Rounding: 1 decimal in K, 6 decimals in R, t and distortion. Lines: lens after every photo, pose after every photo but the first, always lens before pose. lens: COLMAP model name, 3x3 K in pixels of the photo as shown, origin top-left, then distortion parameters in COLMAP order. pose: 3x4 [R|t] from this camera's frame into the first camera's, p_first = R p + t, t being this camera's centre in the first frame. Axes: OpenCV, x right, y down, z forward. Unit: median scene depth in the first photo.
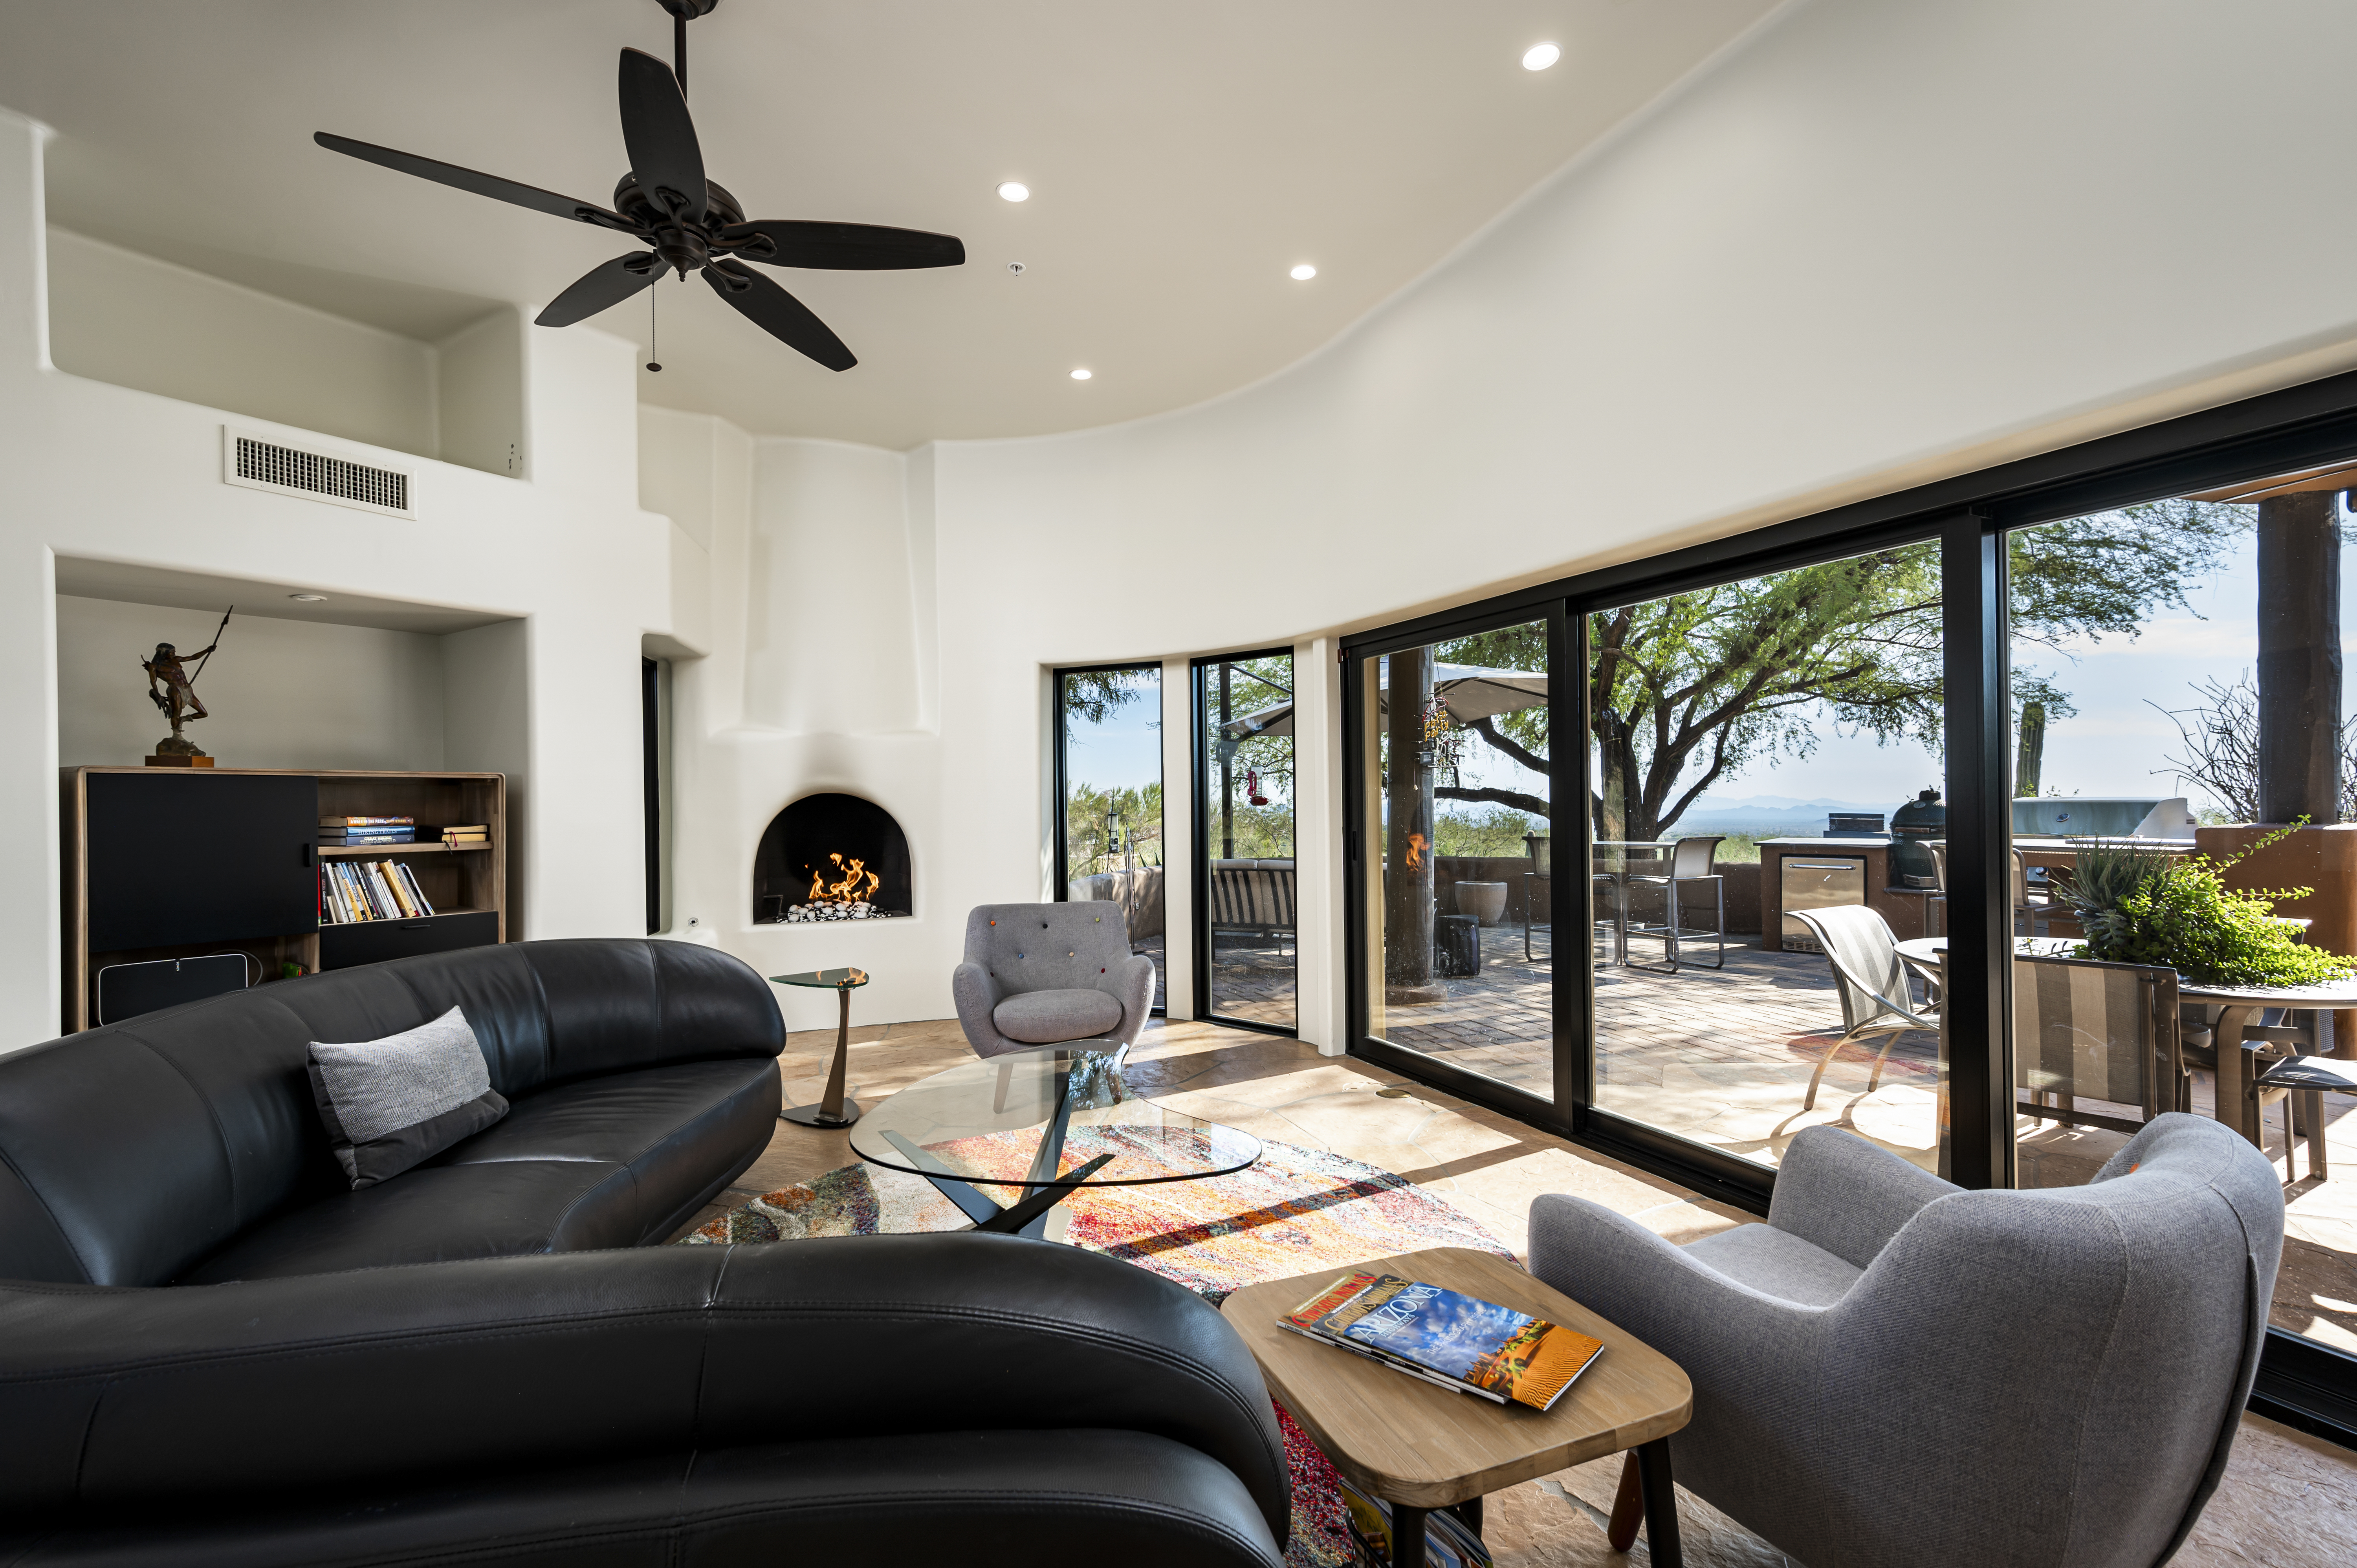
lens RADIAL K [[1031.9, 0, 1187.6], [0, 1031.9, 792.5], [0, 0, 1]] dist [0.000494, -0.000491]
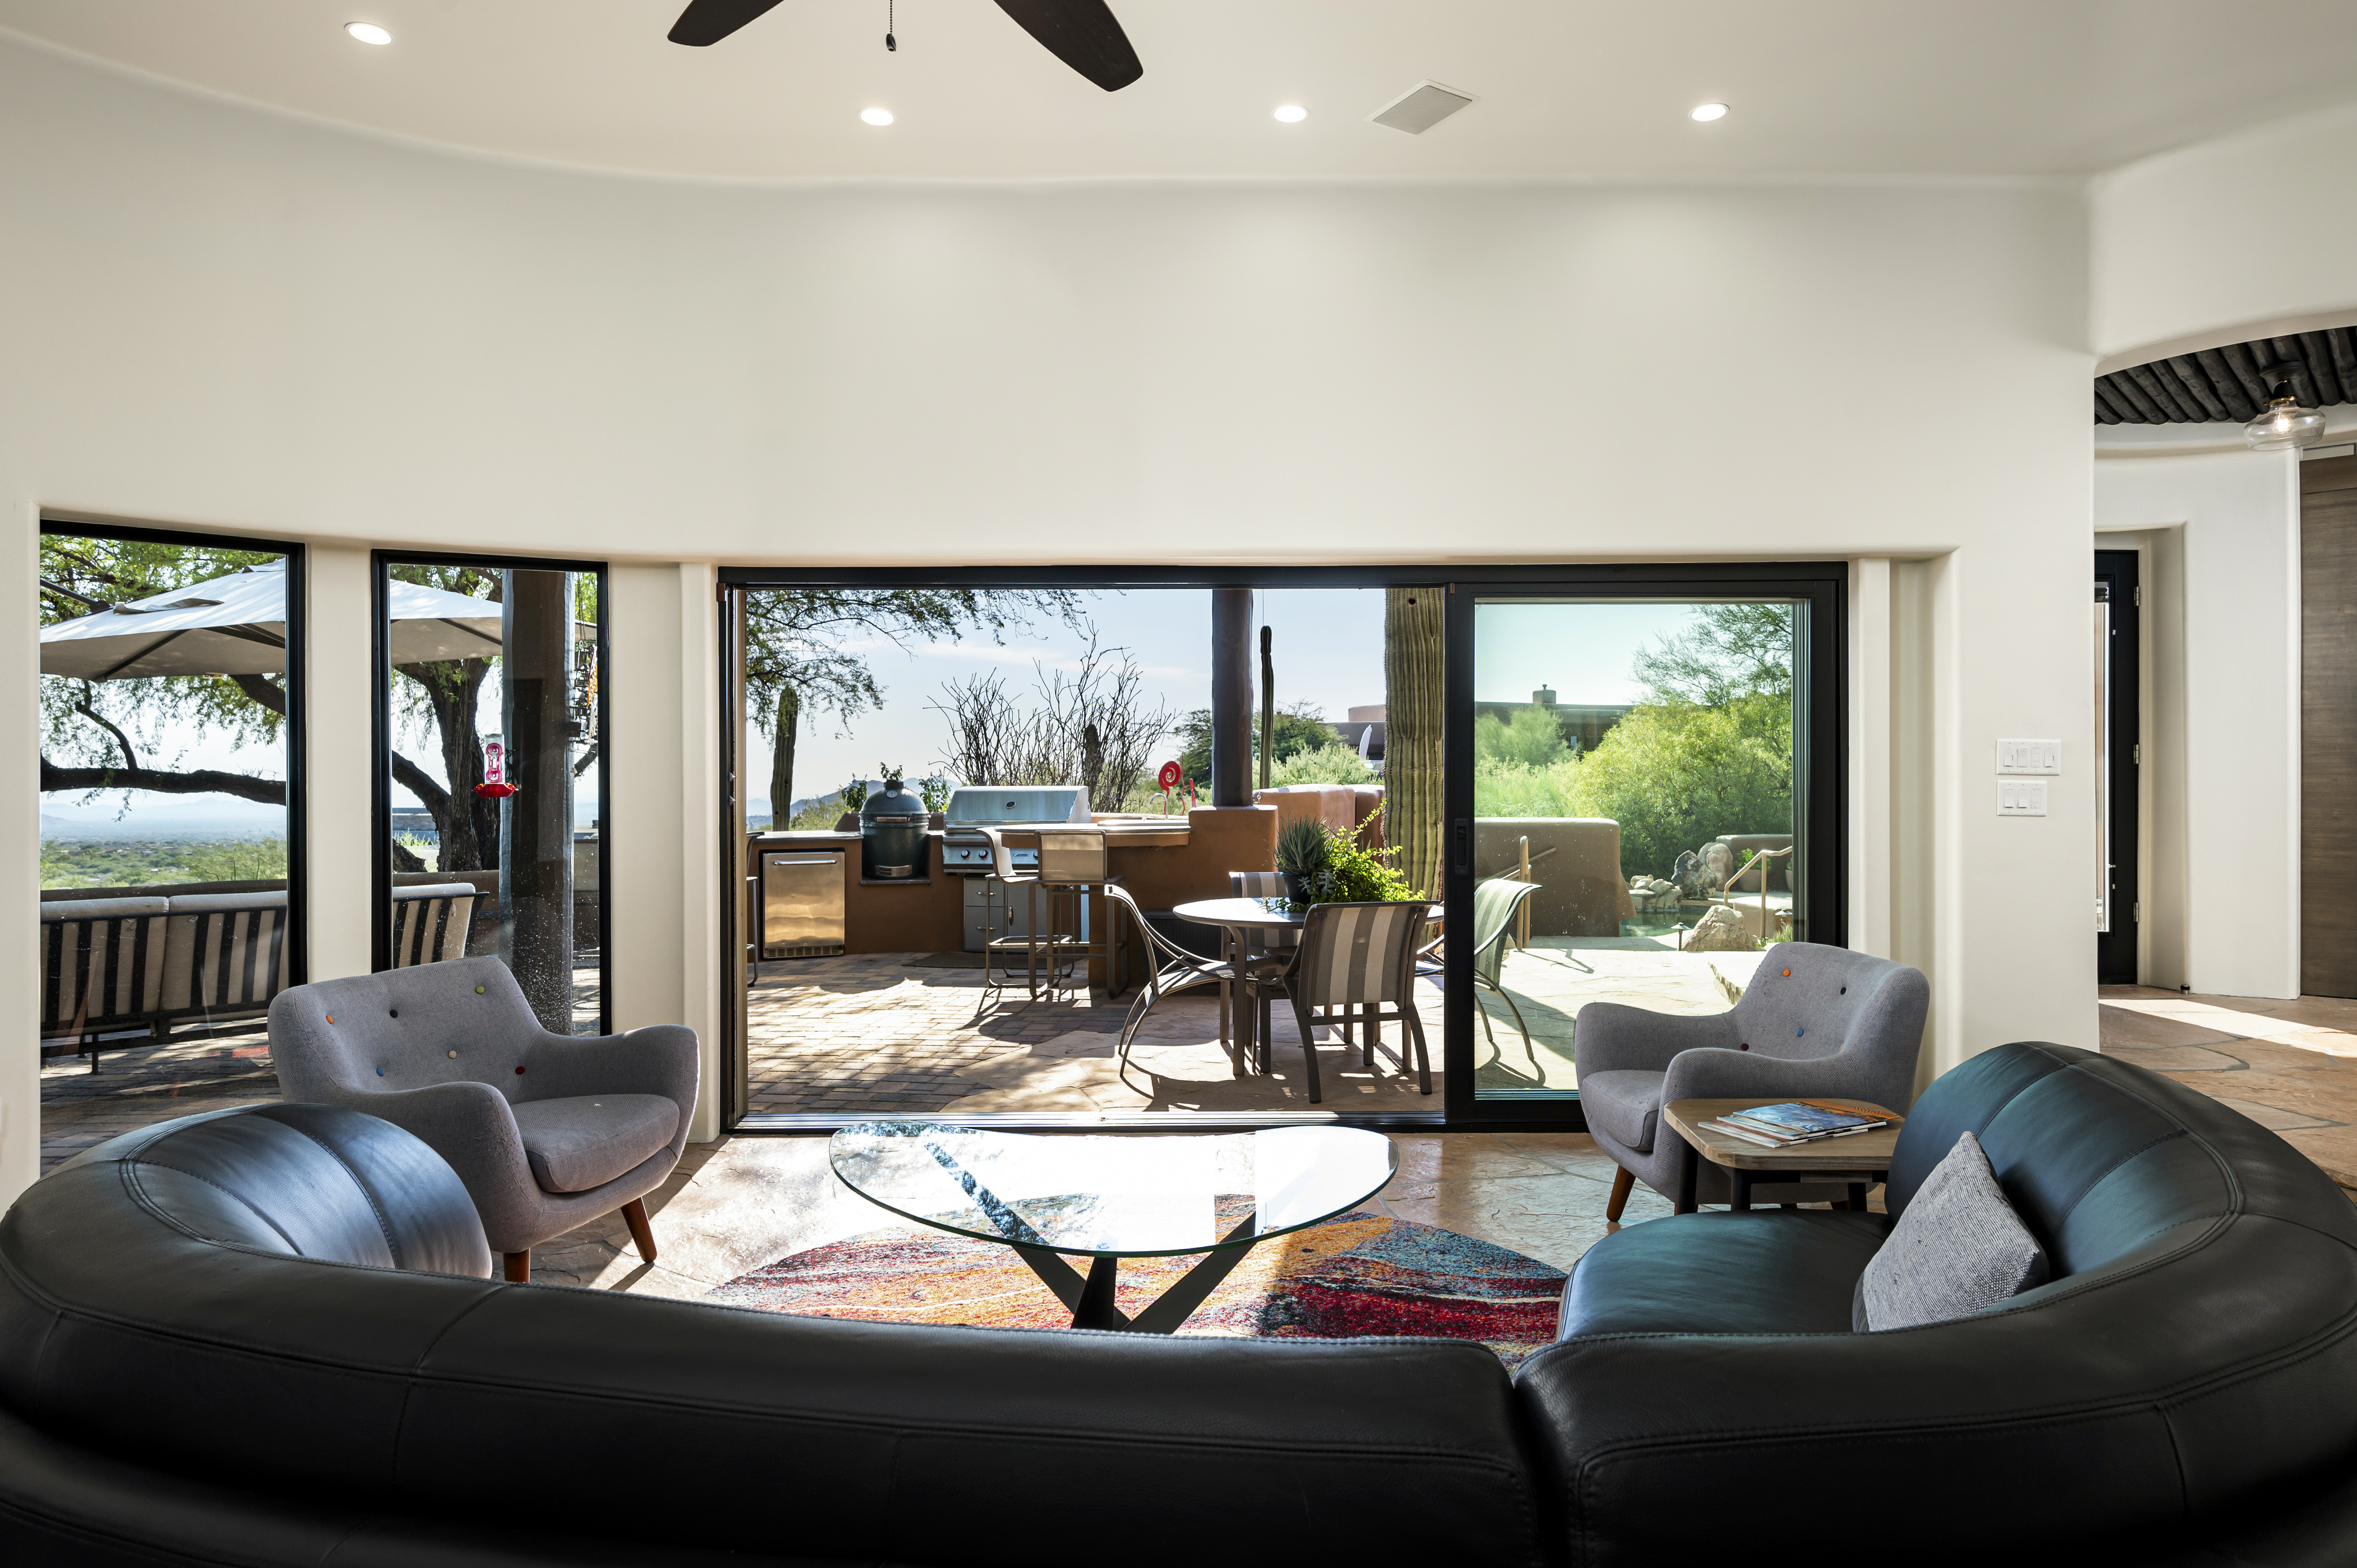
lens RADIAL K [[1416.3, 0, 1184.7], [0, 1416.3, 777.8], [0, 0, 1]] dist [0.003371, 0.000793]
pose [[0.423689, 0.008290, 0.905770, -2.040172], [-0.003959, 0.999966, -0.007300, 0.033927], [-0.905799, -0.000493, 0.423707, 0.972256]]
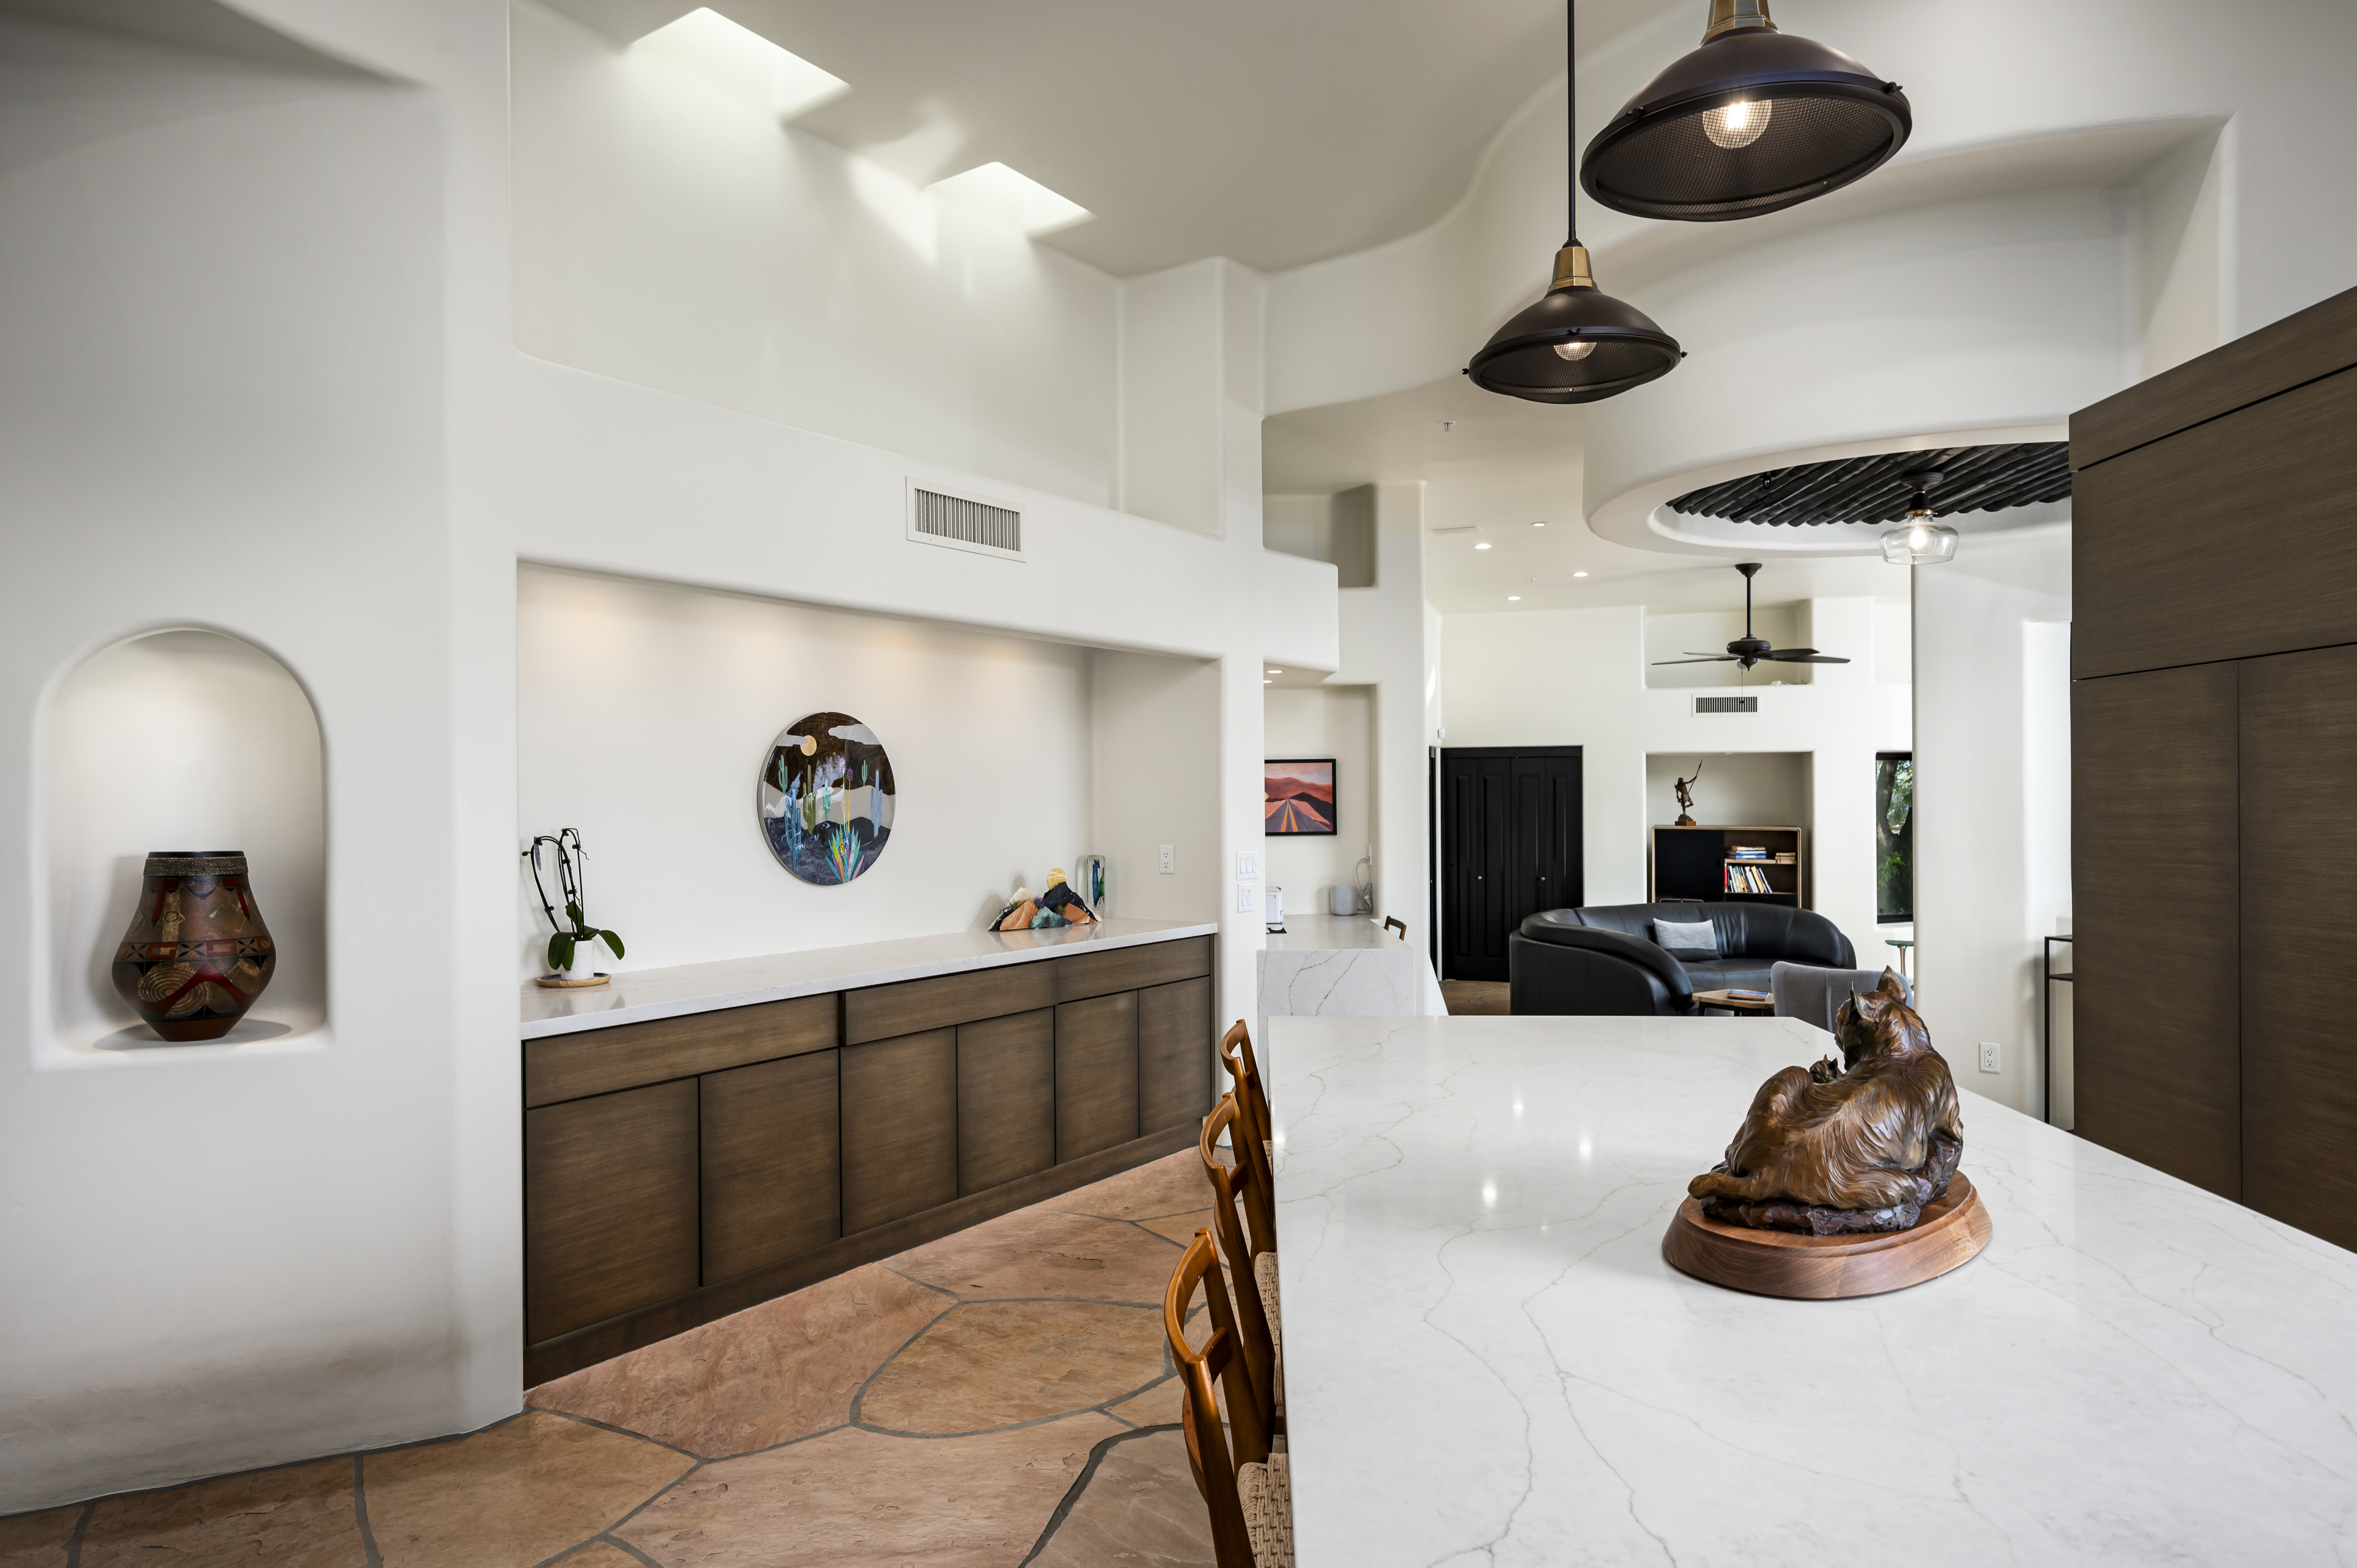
lens RADIAL K [[1460.3, 0, 1167.8], [0, 1460.3, 781.2], [0, 0, 1]] dist [0.002193, -0.006244]
pose [[0.239246, 0.007691, -0.970928, 1.956810], [0.001622, 0.999964, 0.008320, -0.145189], [0.970958, -0.003565, 0.239225, -0.978086]]
